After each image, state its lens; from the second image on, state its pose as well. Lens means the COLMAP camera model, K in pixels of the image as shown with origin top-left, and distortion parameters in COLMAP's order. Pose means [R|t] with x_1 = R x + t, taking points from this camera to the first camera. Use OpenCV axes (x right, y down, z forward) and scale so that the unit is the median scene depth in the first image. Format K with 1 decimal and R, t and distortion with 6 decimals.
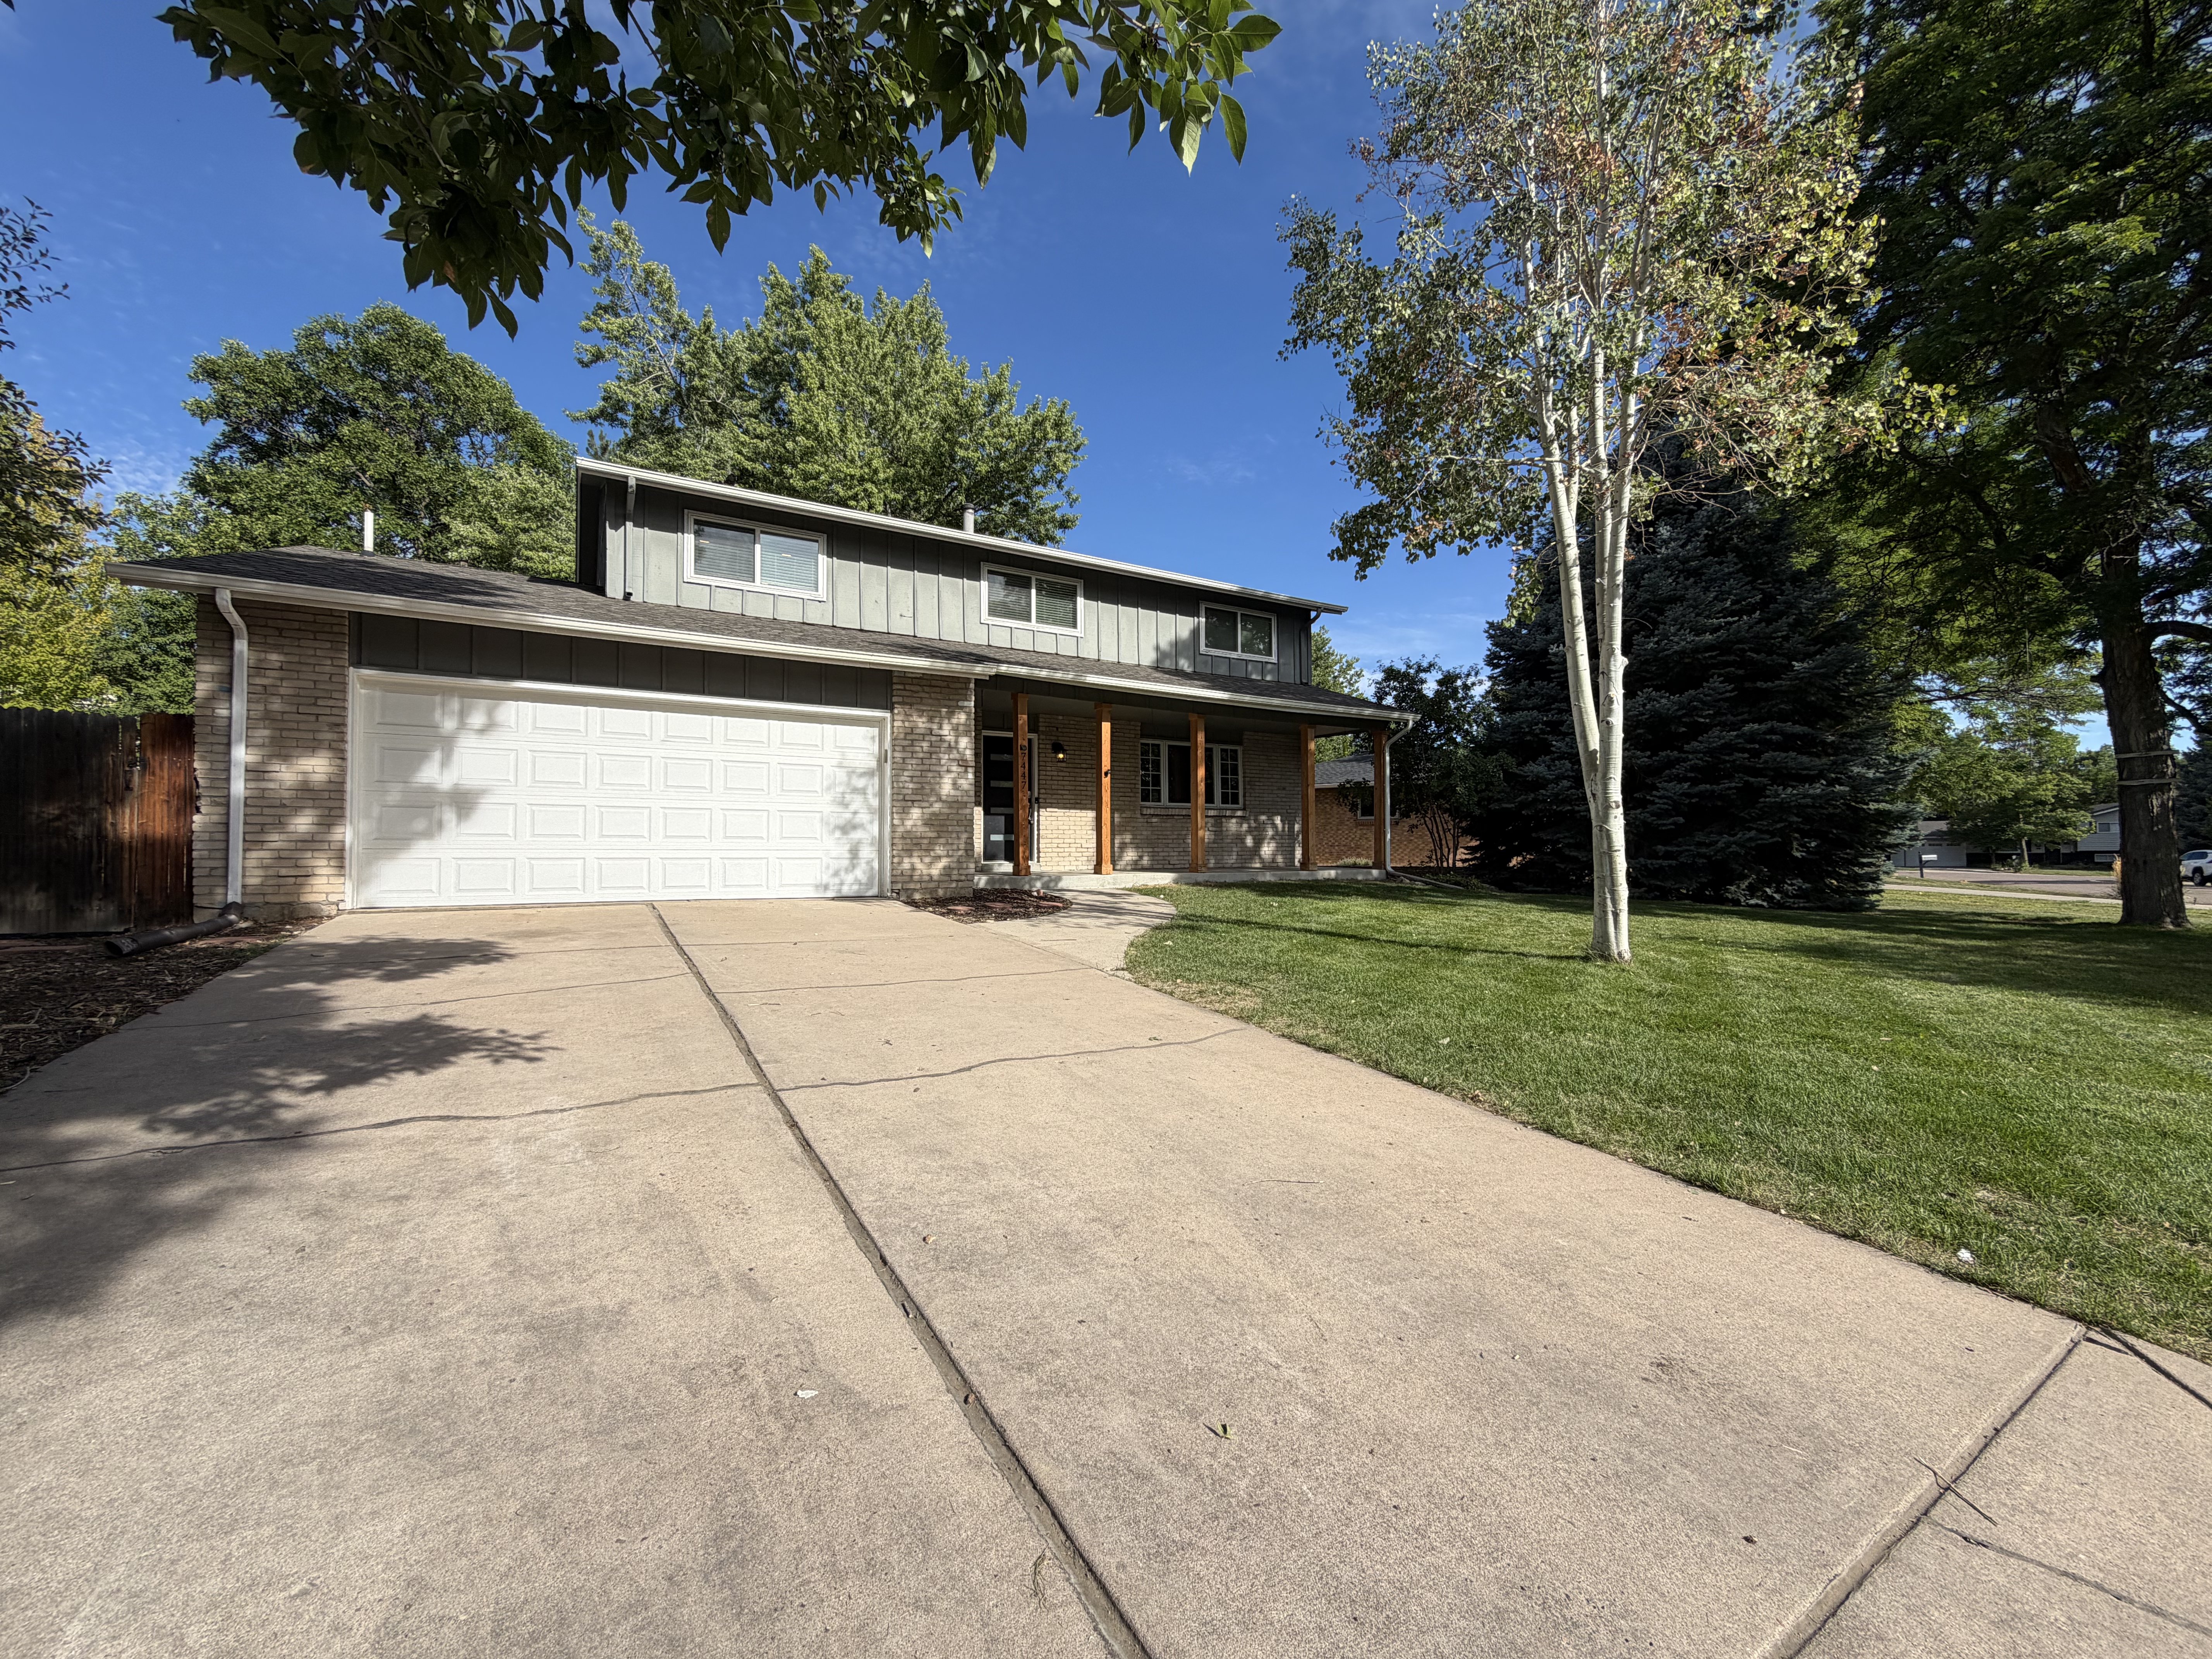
lens RADIAL K [[896.2, 0, 1105.8], [0, 896.2, 836.1], [0, 0, 1]] dist [0.000039, -0.000010]
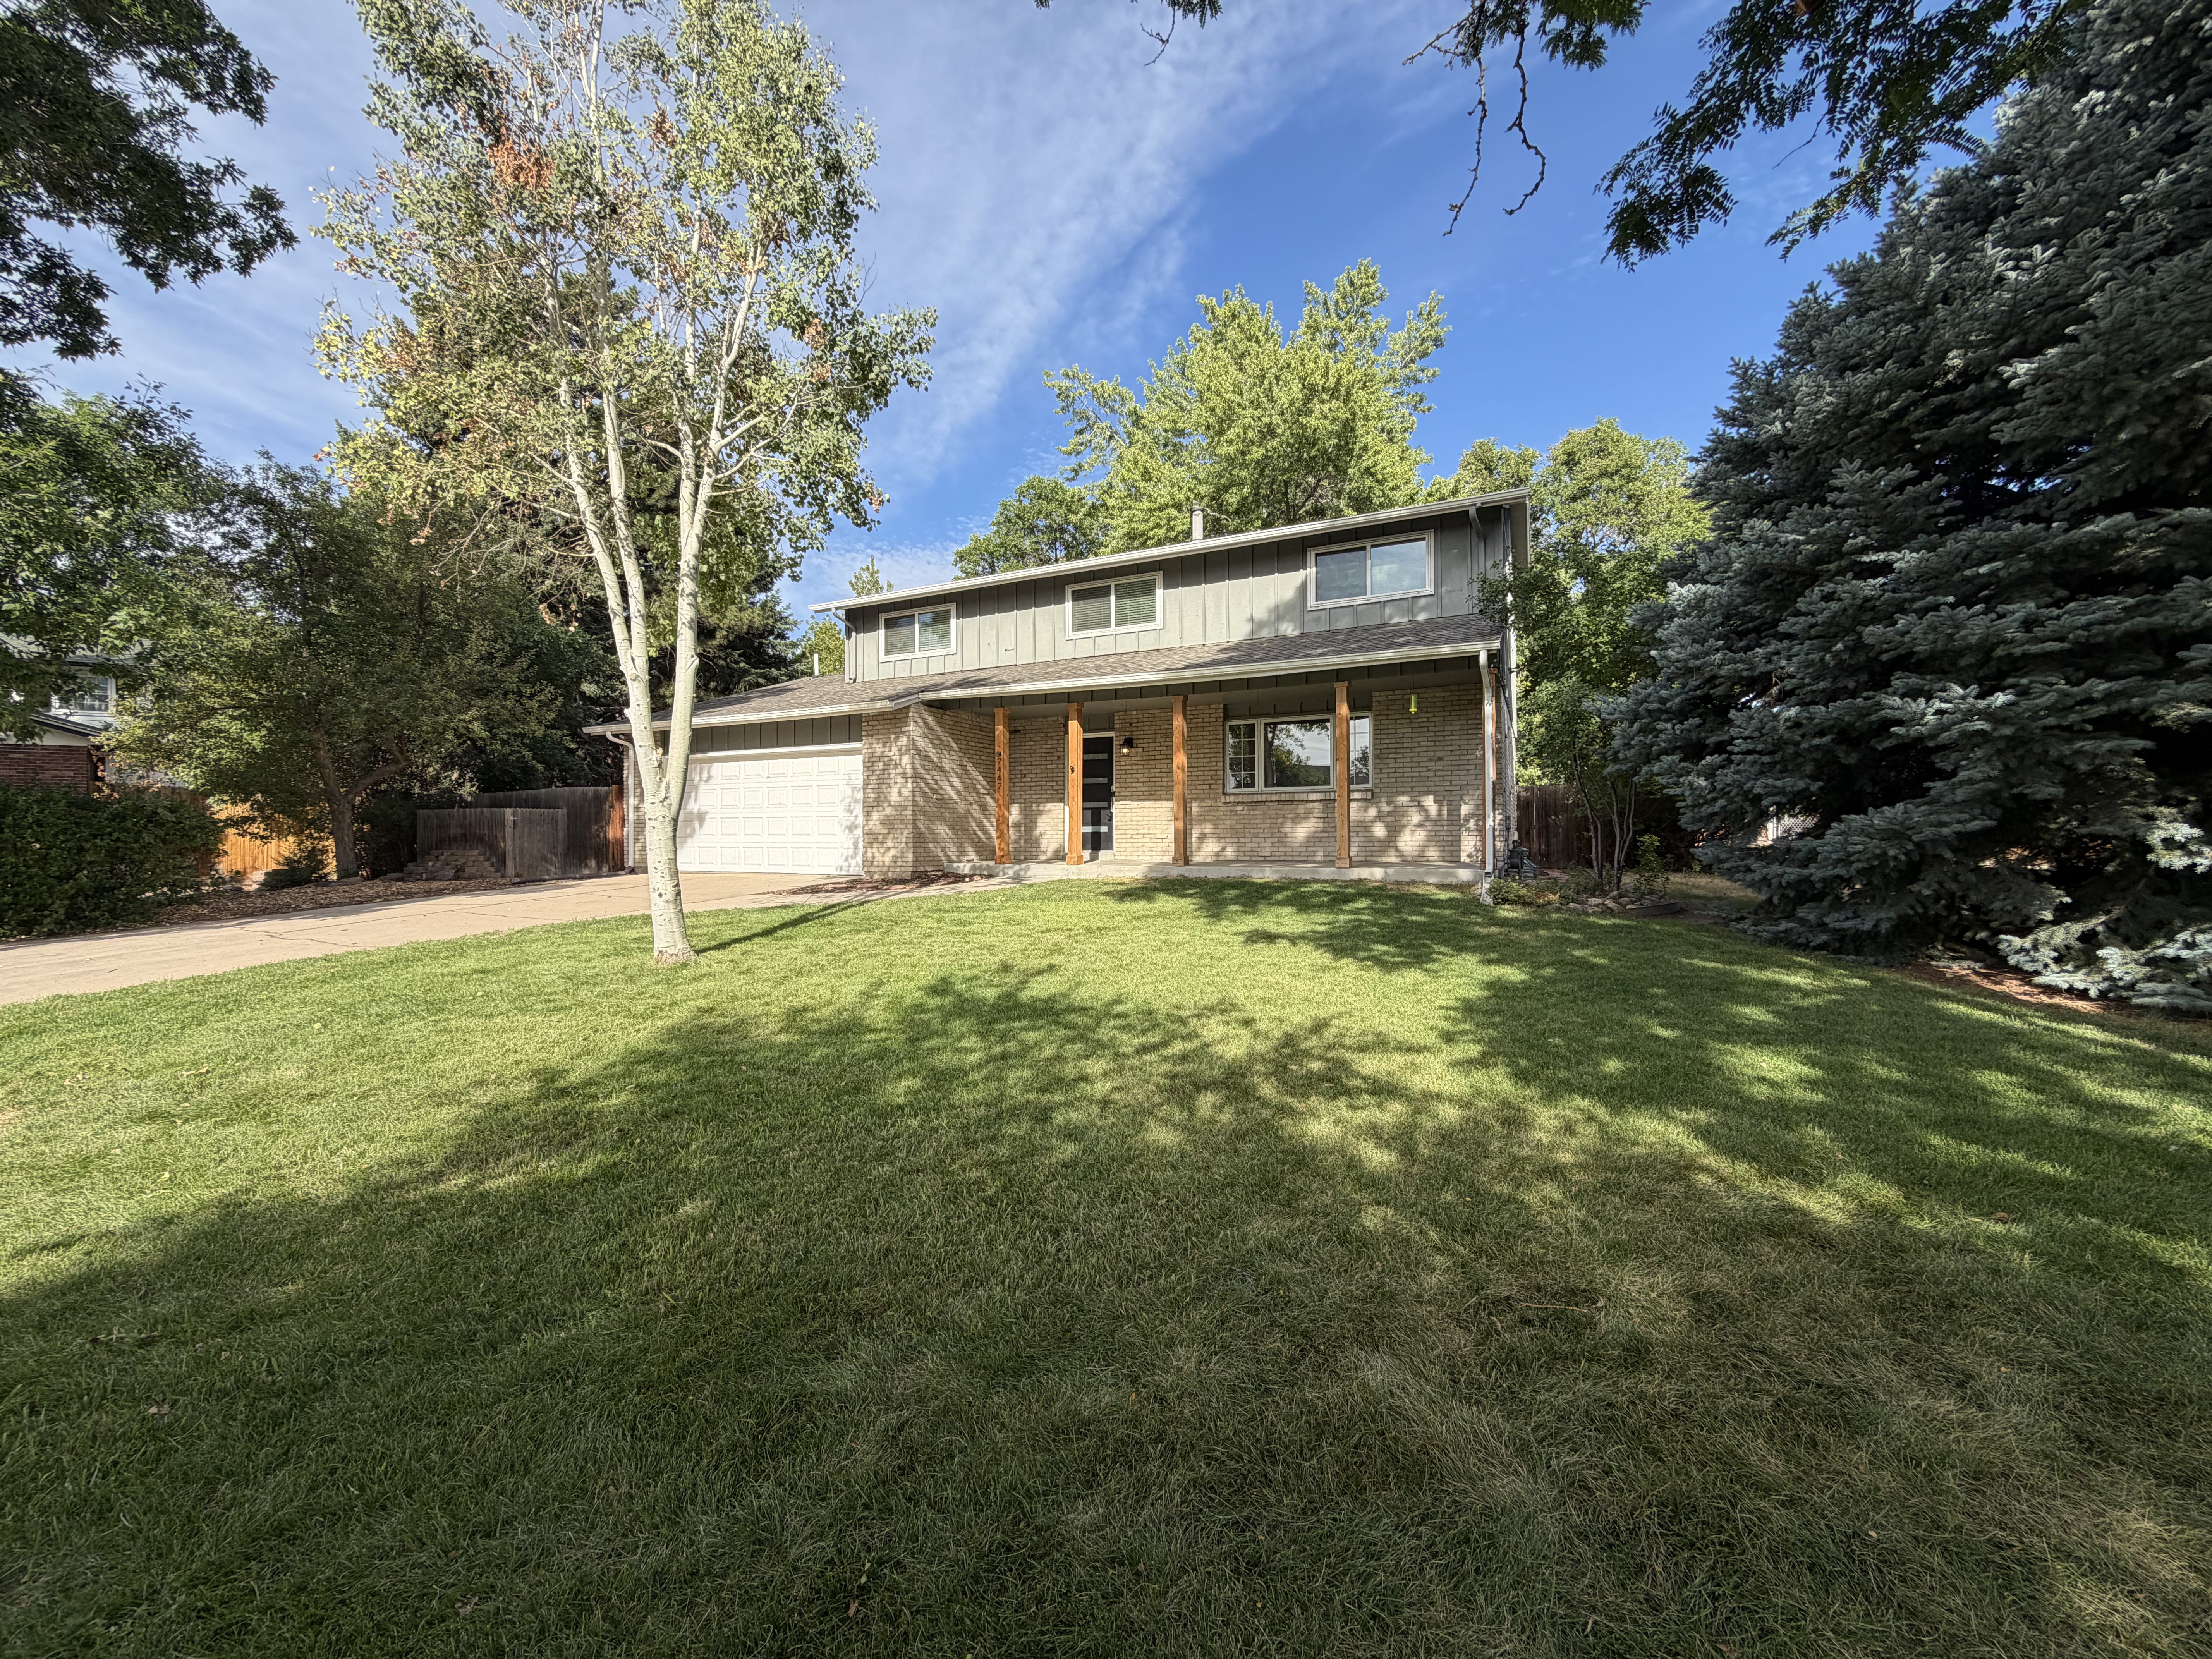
lens RADIAL K [[896.2, 0, 1105.8], [0, 896.2, 830.5], [0, 0, 1]] dist [0.000039, -0.000010]
pose [[0.530505, -0.004630, -0.847669, 0.818438], [0.019677, 0.999783, 0.006854, -0.004748], [0.847453, -0.020315, 0.530481, 0.426881]]
